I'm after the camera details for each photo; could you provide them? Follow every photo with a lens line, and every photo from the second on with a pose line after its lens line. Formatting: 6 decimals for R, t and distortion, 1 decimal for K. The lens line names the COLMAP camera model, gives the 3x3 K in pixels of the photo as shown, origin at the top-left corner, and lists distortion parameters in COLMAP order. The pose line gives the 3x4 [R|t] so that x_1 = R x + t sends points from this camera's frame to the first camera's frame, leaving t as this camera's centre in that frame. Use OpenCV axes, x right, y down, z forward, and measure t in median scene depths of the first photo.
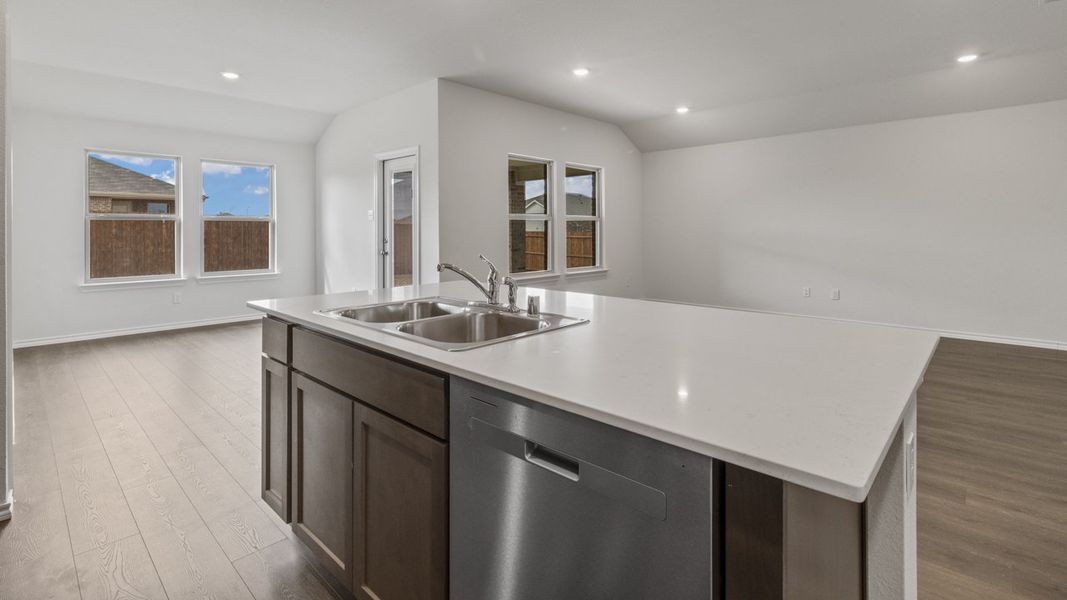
lens RADIAL K [[491.5, 0, 529.5], [0, 491.5, 230.9], [0, 0, 1]] dist [0.003605, -0.000129]
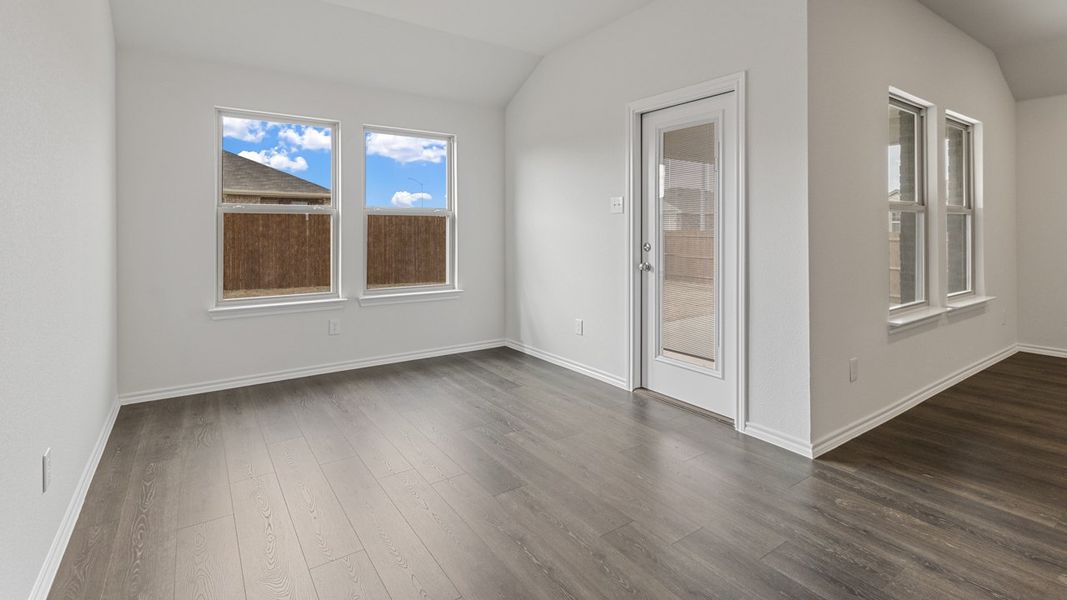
lens RADIAL K [[491.5, 0, 529.5], [0, 491.5, 230.9], [0, 0, 1]] dist [0.003605, -0.000129]
pose [[0.978754, 0.002996, -0.205018, -0.283480], [-0.002242, 0.999990, 0.003910, -0.001283], [0.205028, -0.003368, 0.978750, 0.353644]]
